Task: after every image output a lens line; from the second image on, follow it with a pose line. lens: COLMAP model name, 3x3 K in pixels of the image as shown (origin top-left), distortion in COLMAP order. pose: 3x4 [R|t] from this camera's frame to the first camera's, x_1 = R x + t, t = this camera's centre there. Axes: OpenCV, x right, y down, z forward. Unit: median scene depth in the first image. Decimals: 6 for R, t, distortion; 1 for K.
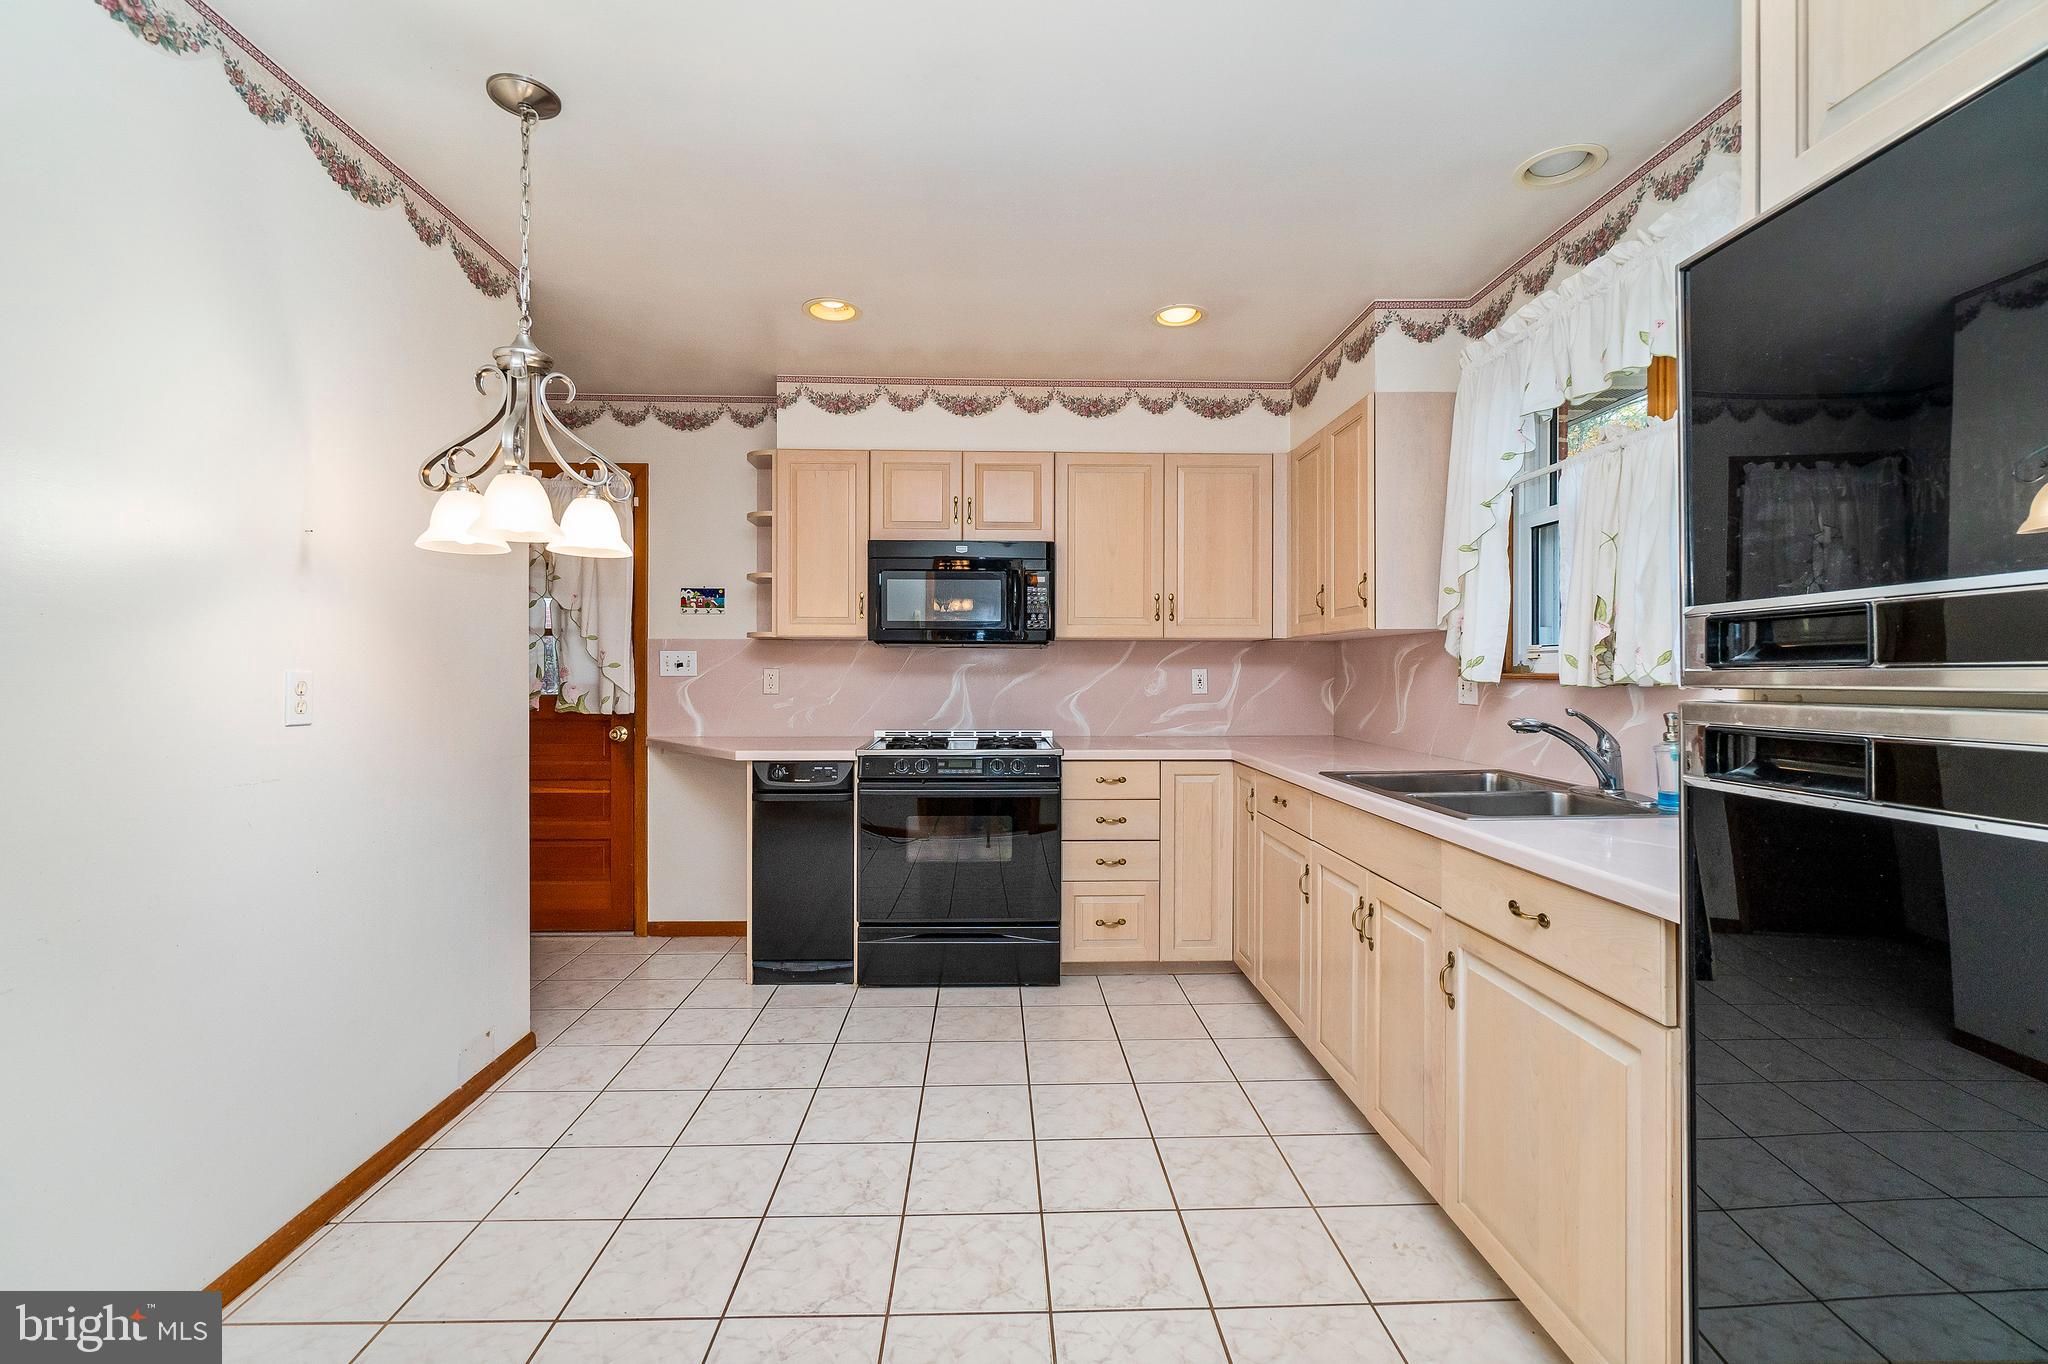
lens RADIAL K [[885.1, 0, 1021.9], [0, 885.1, 668.9], [0, 0, 1]] dist [-0.002109, 0.000795]
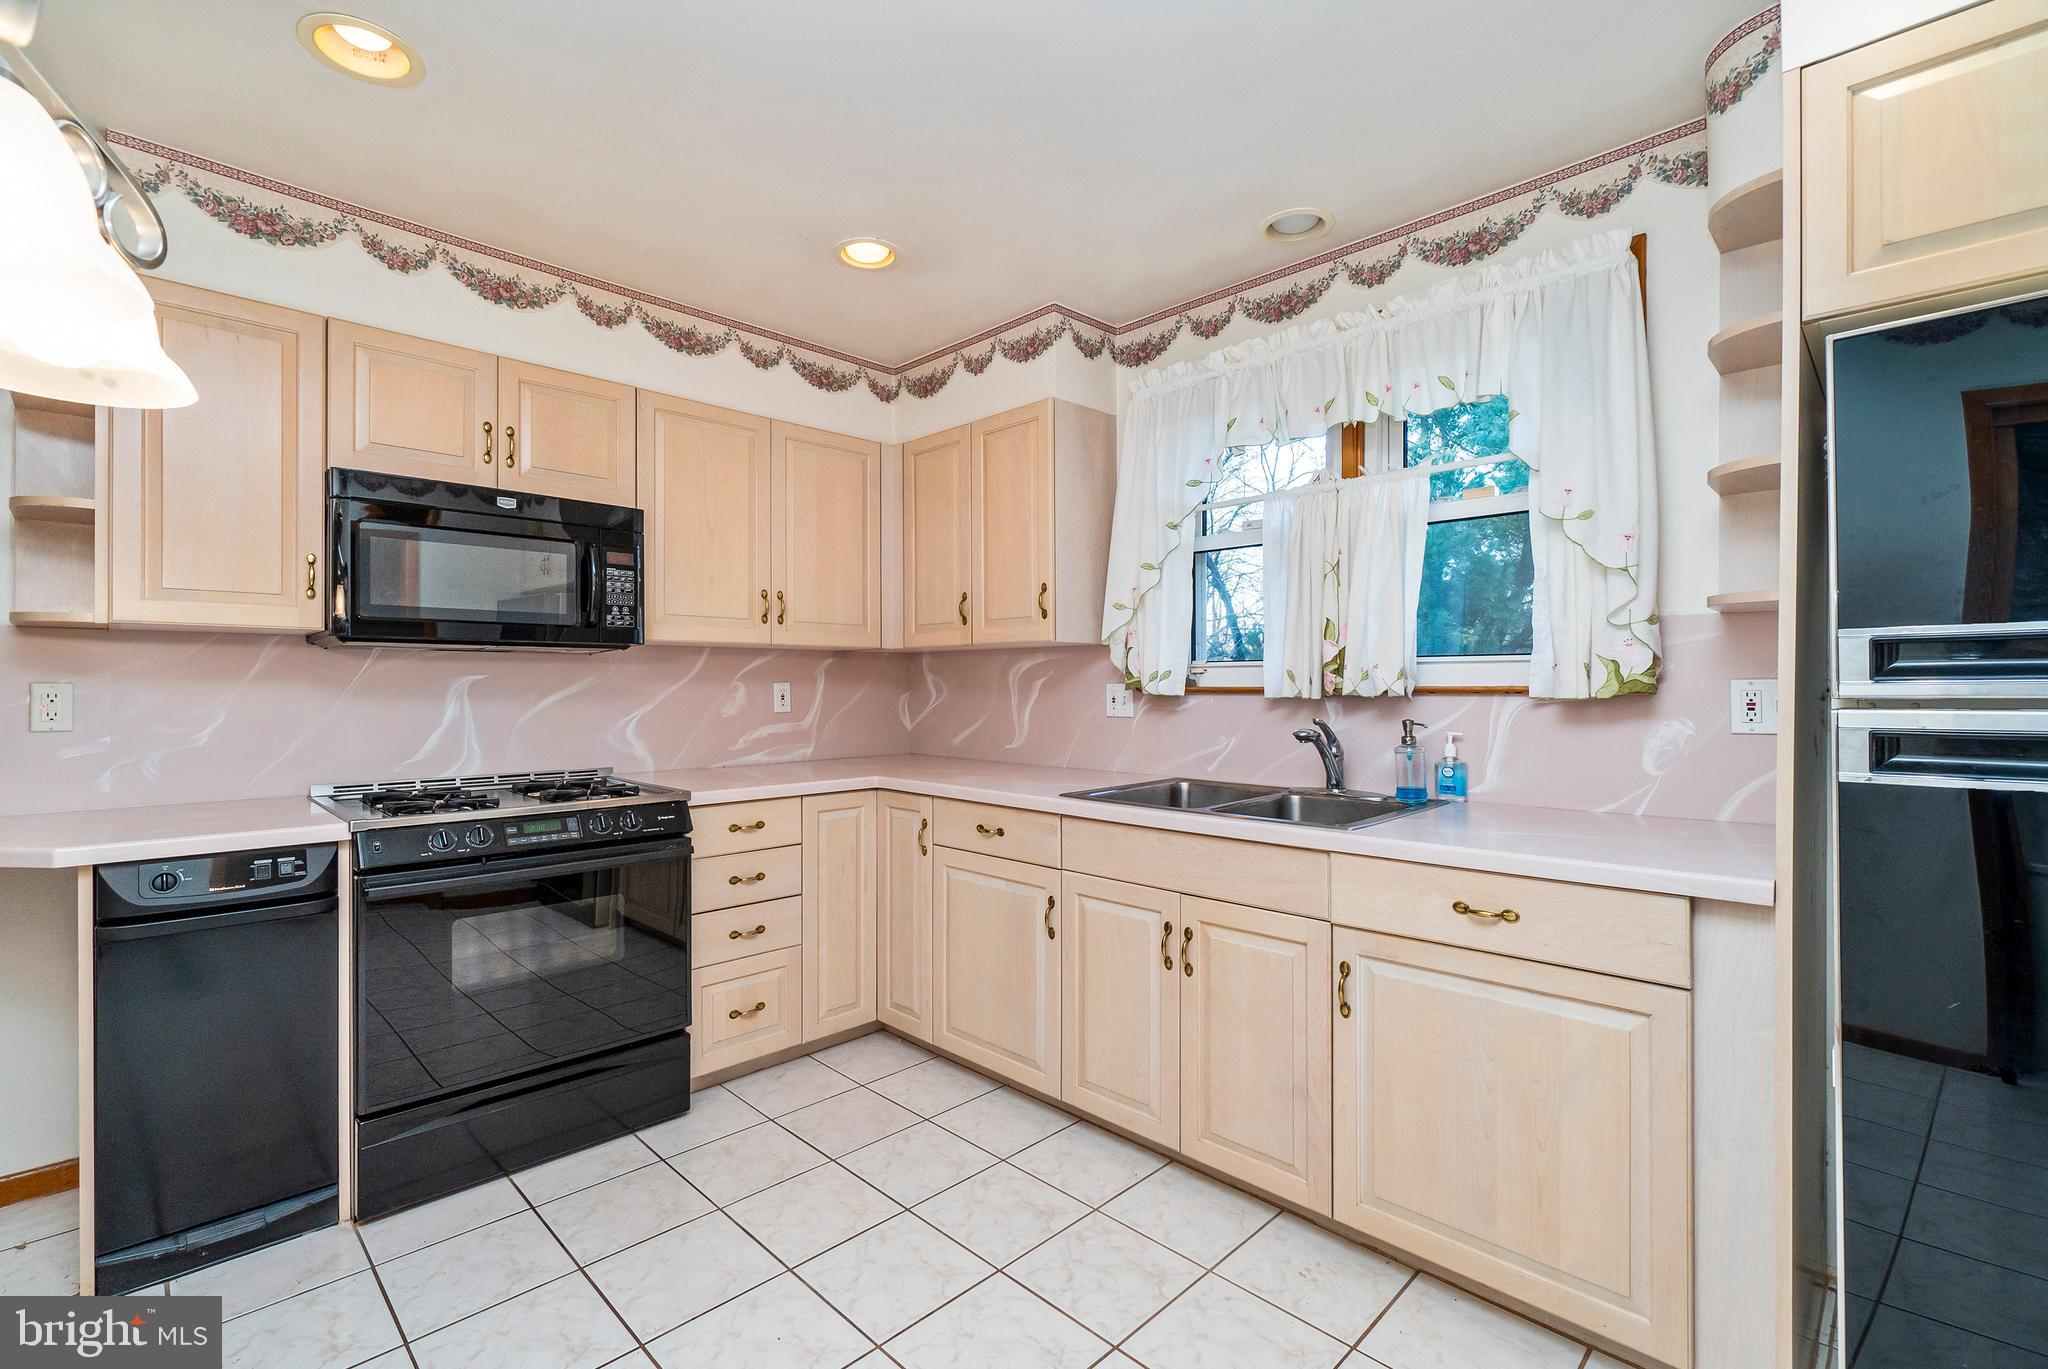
lens RADIAL K [[905.2, 0, 1011.1], [0, 905.2, 680.6], [0, 0, 1]] dist [-0.001973, -0.000460]
pose [[0.738048, 0.000634, 0.674748, -0.263508], [0.000677, 0.999998, -0.001680, -0.000510], [-0.674748, 0.001697, 0.738046, 0.259335]]
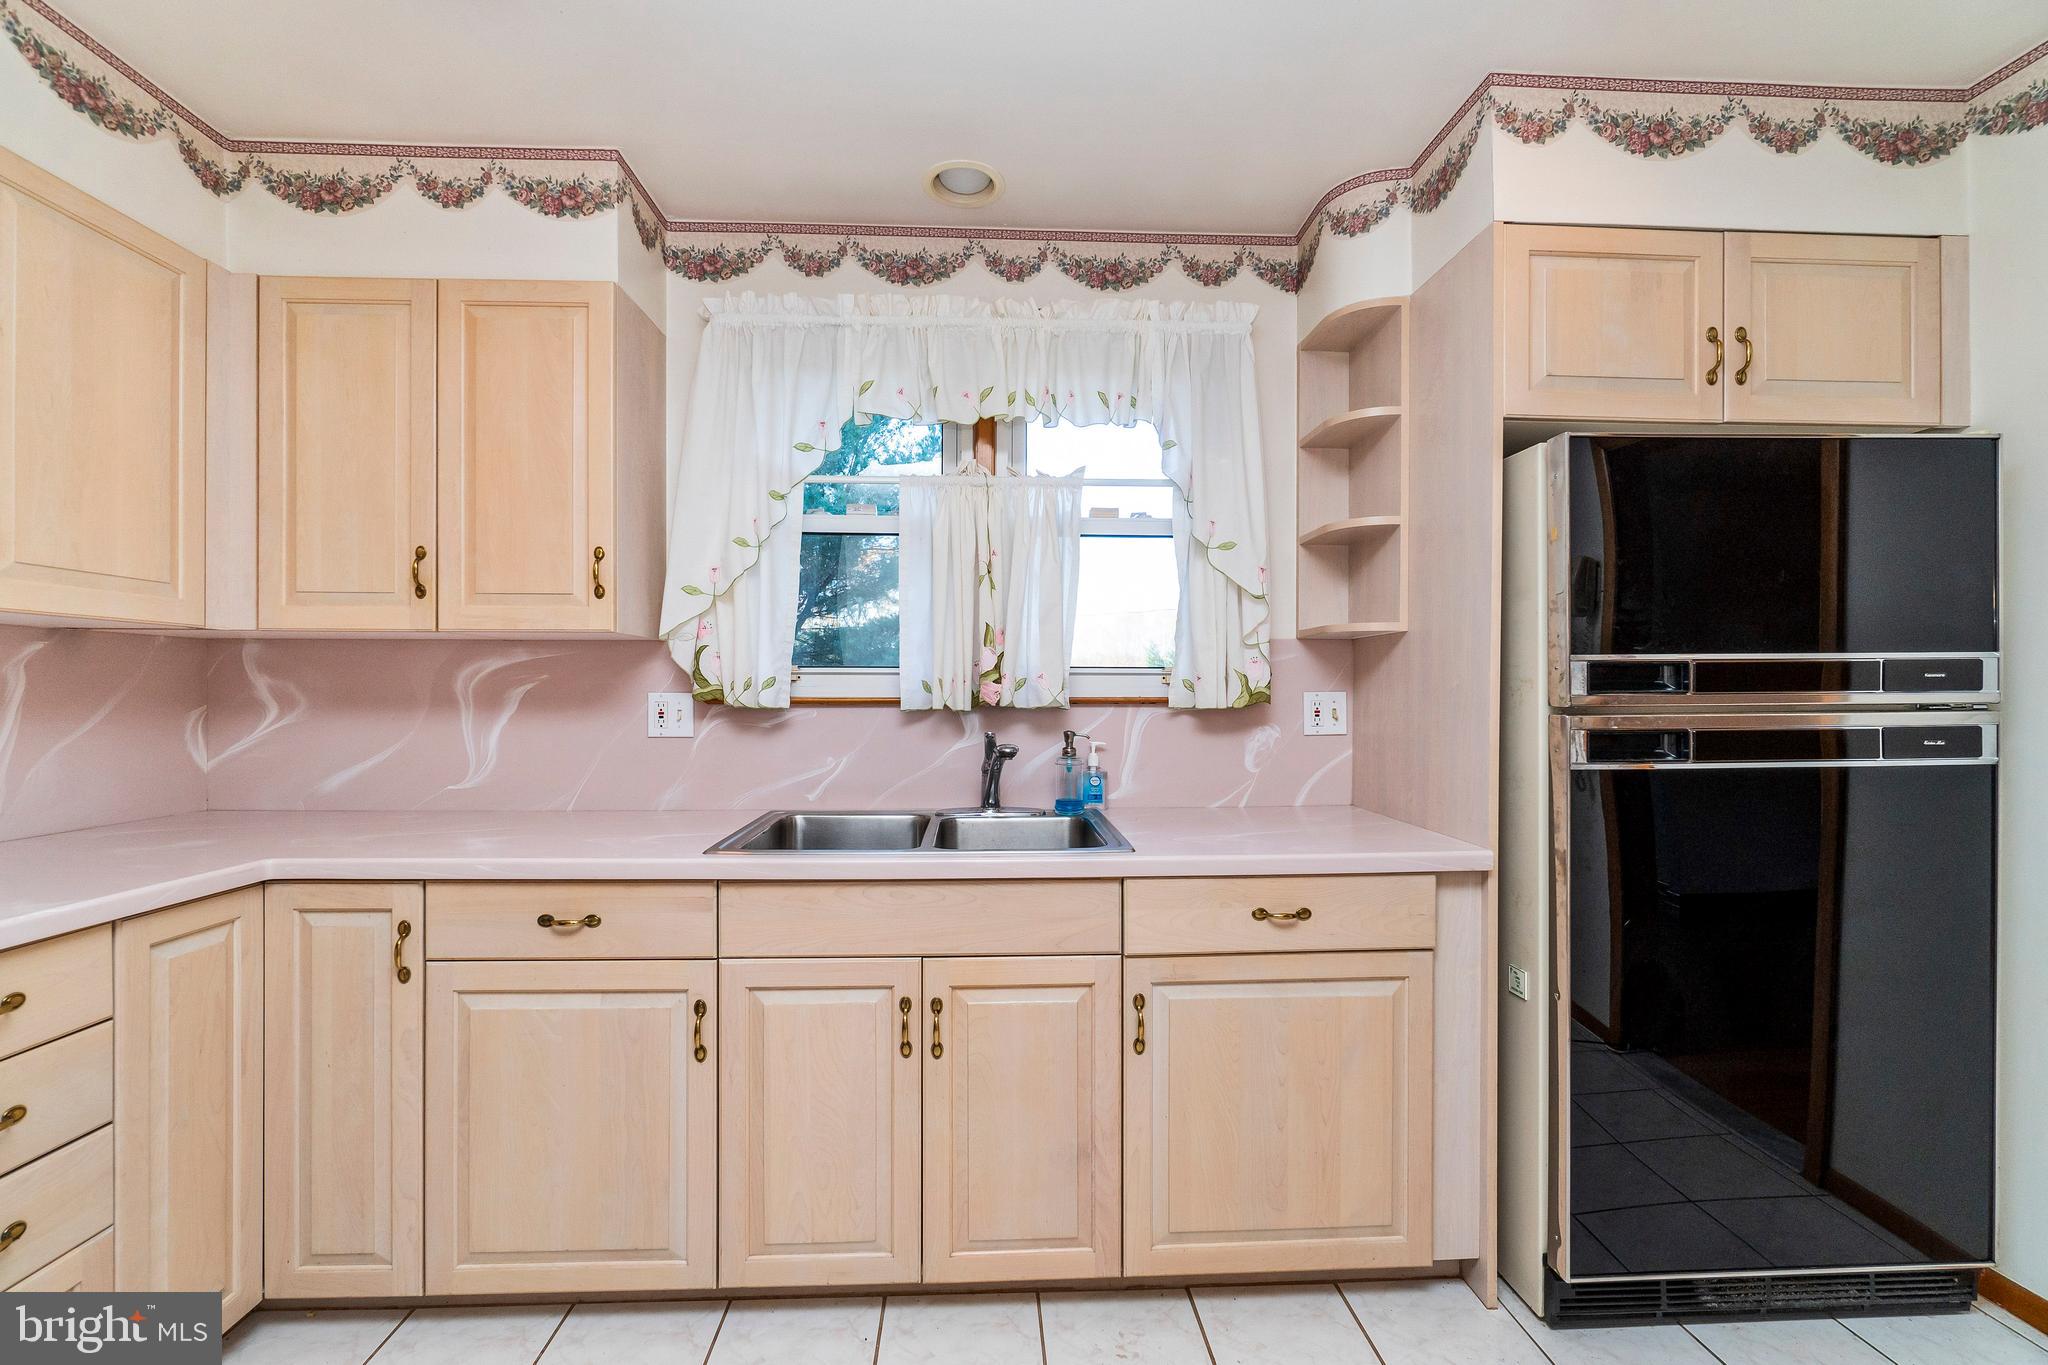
lens RADIAL K [[898.5, 0, 1015.7], [0, 898.5, 687.2], [0, 0, 1]] dist [-0.001849, 0.000040]
pose [[-0.005995, 0.005208, 0.999968, -0.250949], [-0.004689, 0.999975, -0.005236, -0.000878], [-0.999971, -0.004721, -0.005971, 0.601250]]
